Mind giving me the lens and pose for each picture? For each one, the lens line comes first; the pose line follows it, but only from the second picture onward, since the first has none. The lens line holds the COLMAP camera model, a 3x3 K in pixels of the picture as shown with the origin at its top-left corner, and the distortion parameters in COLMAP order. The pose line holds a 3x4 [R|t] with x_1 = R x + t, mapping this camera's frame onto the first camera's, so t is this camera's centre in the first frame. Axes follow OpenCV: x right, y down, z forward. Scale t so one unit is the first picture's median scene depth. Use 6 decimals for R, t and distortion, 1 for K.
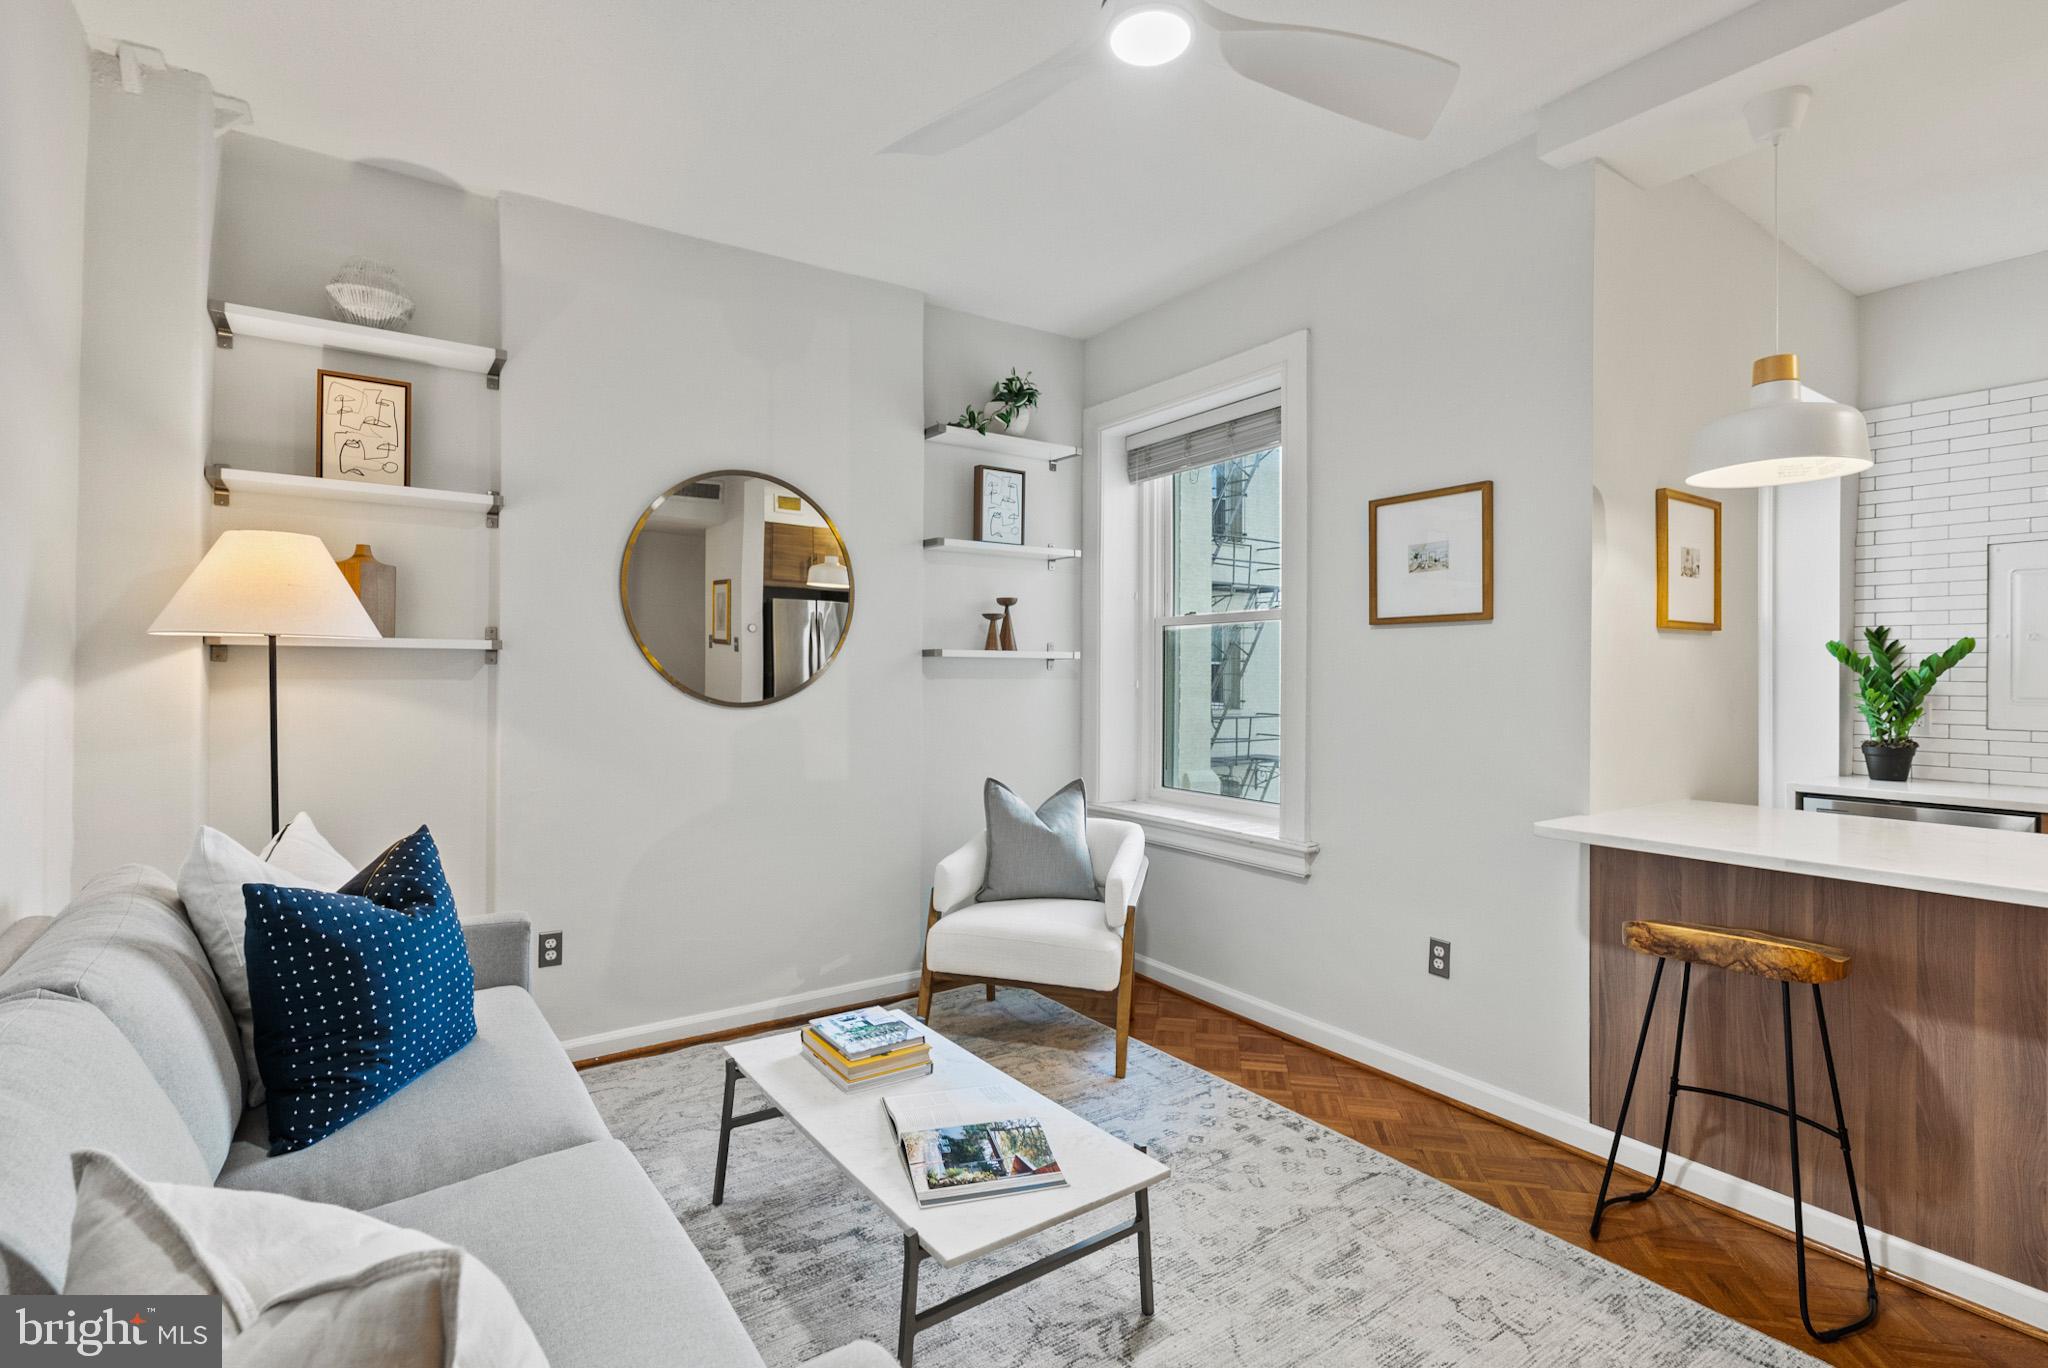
lens RADIAL K [[964.3, 0, 1023.3], [0, 964.3, 672.0], [0, 0, 1]] dist [-0.007580, 0.003459]
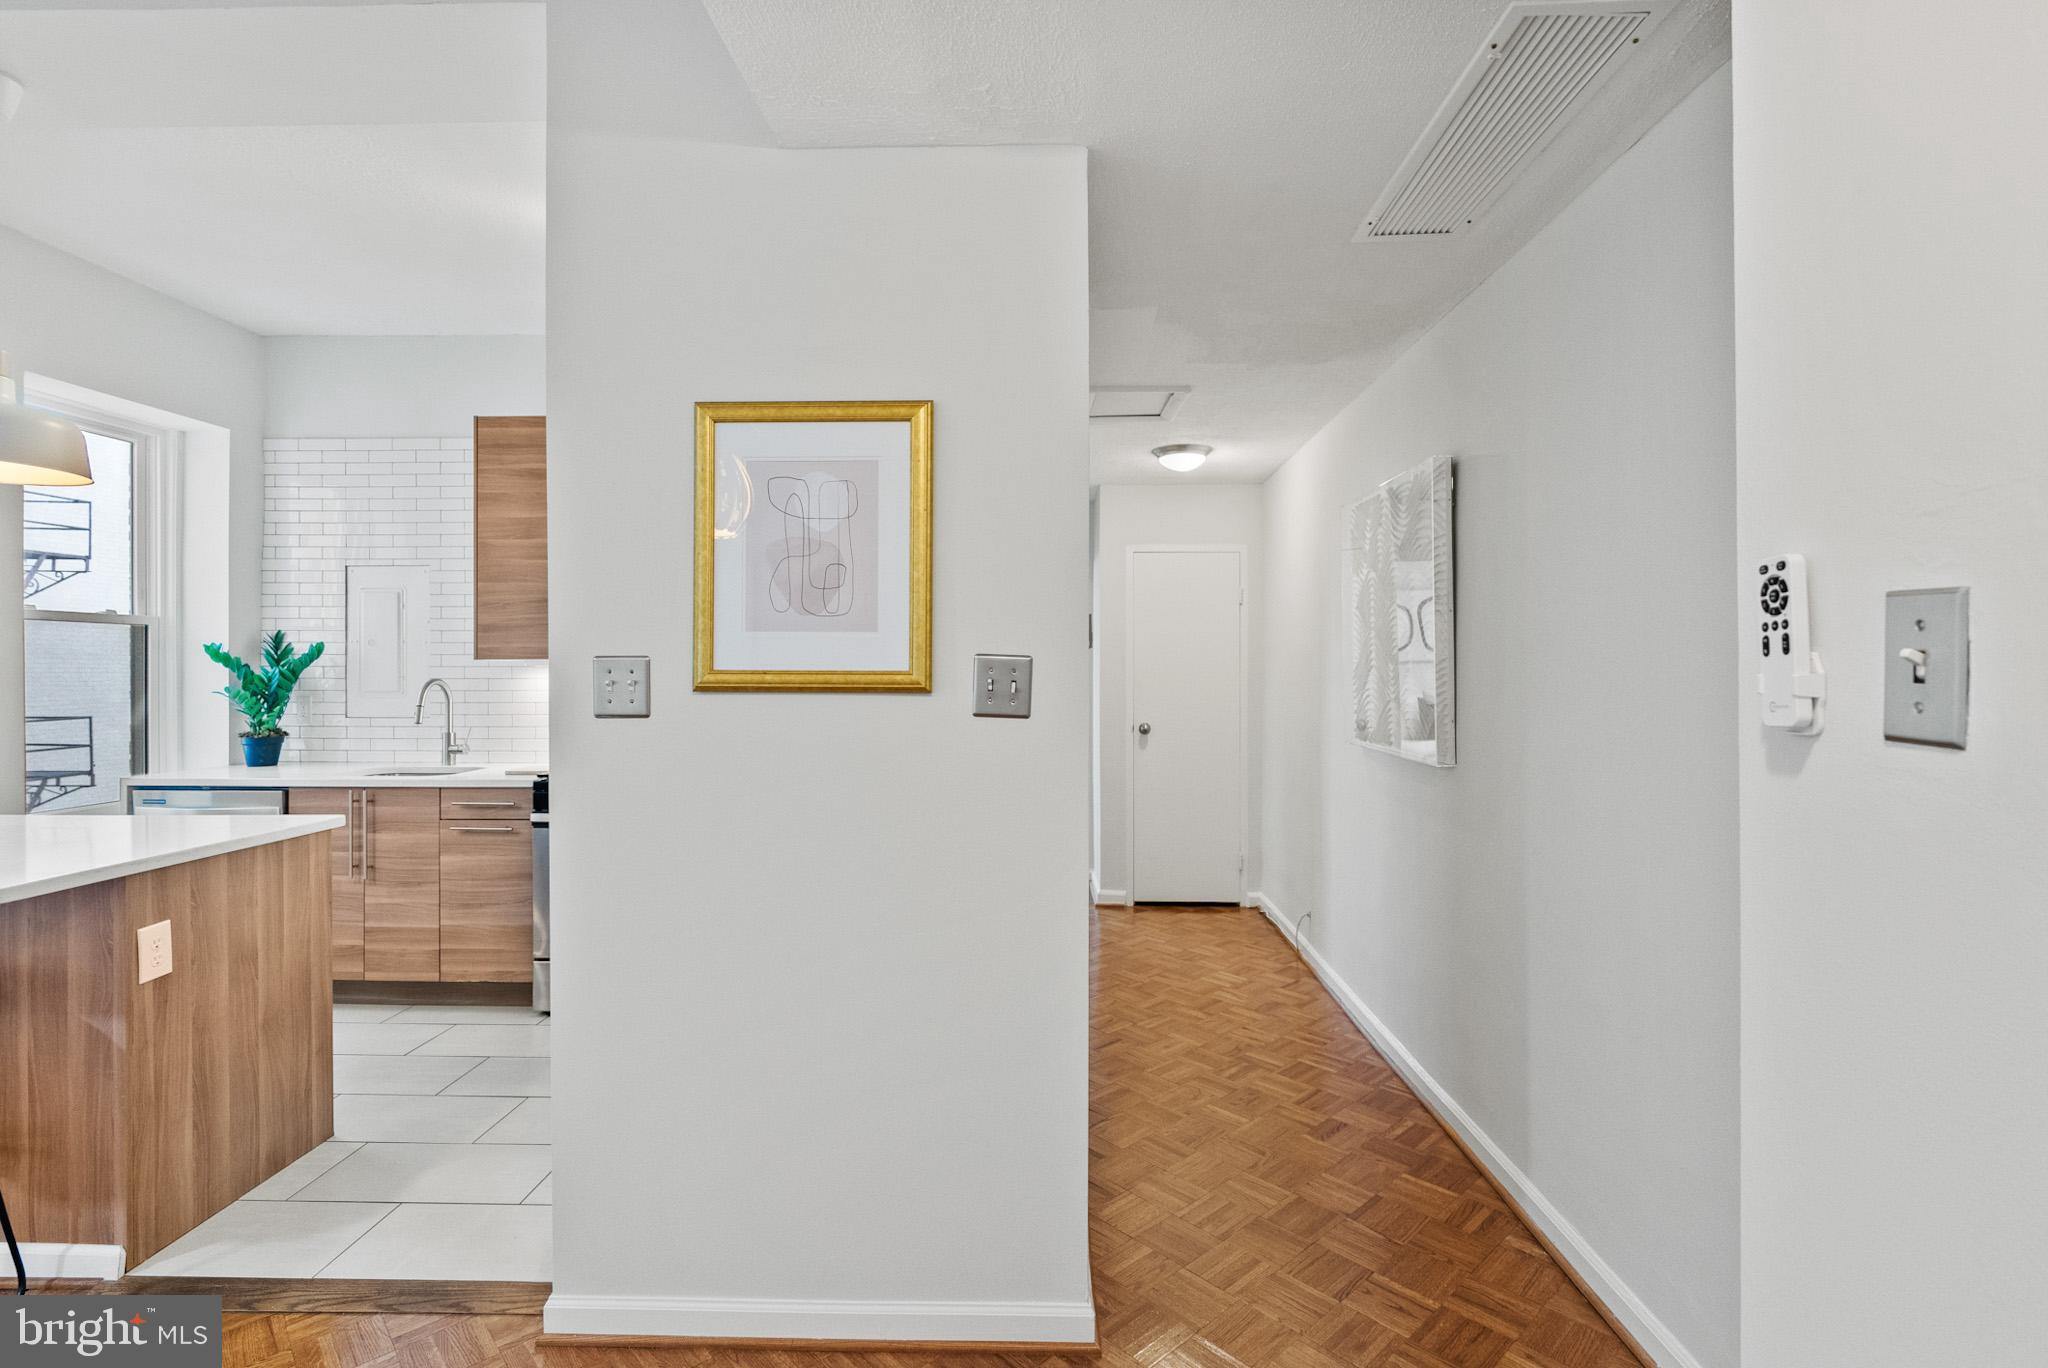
lens RADIAL K [[964.3, 0, 1031.0], [0, 964.3, 663.0], [0, 0, 1]] dist [-0.007580, 0.003459]
pose [[0.601040, -0.005472, 0.799200, 0.683912], [0.001145, 0.999981, 0.005985, -0.019759], [-0.799218, -0.002682, 0.601035, -0.527206]]
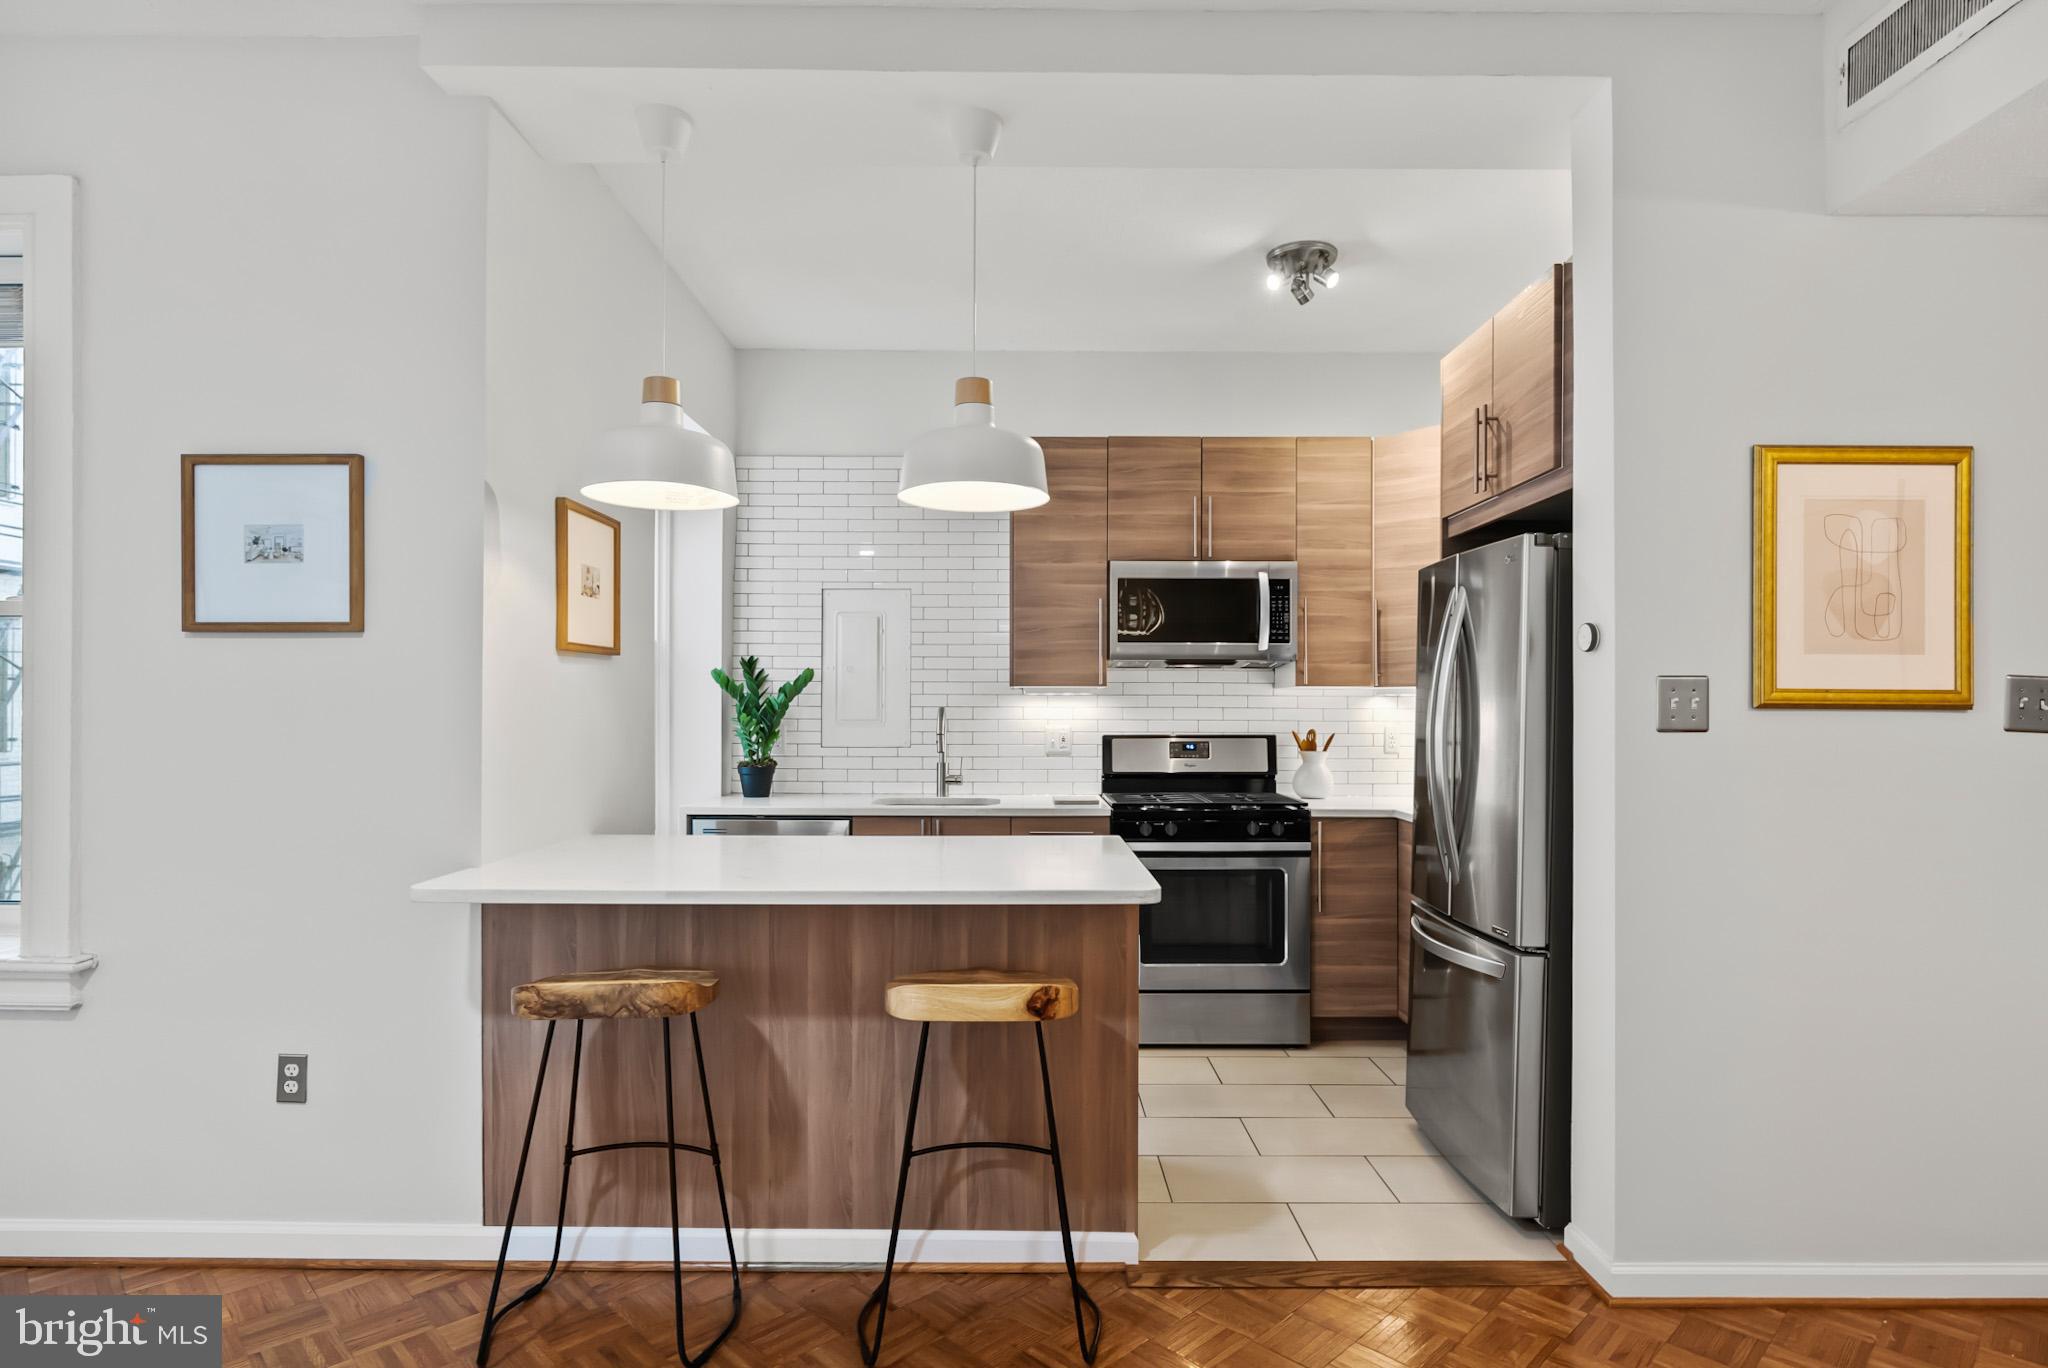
lens RADIAL K [[1091.2, 0, 1019.9], [0, 1091.2, 703.1], [0, 0, 1]] dist [-0.006317, -0.000506]
pose [[0.573124, -0.003648, 0.819460, 0.067710], [-0.002507, 0.999978, 0.006206, -0.003534], [-0.819465, -0.005611, 0.573102, 0.052372]]
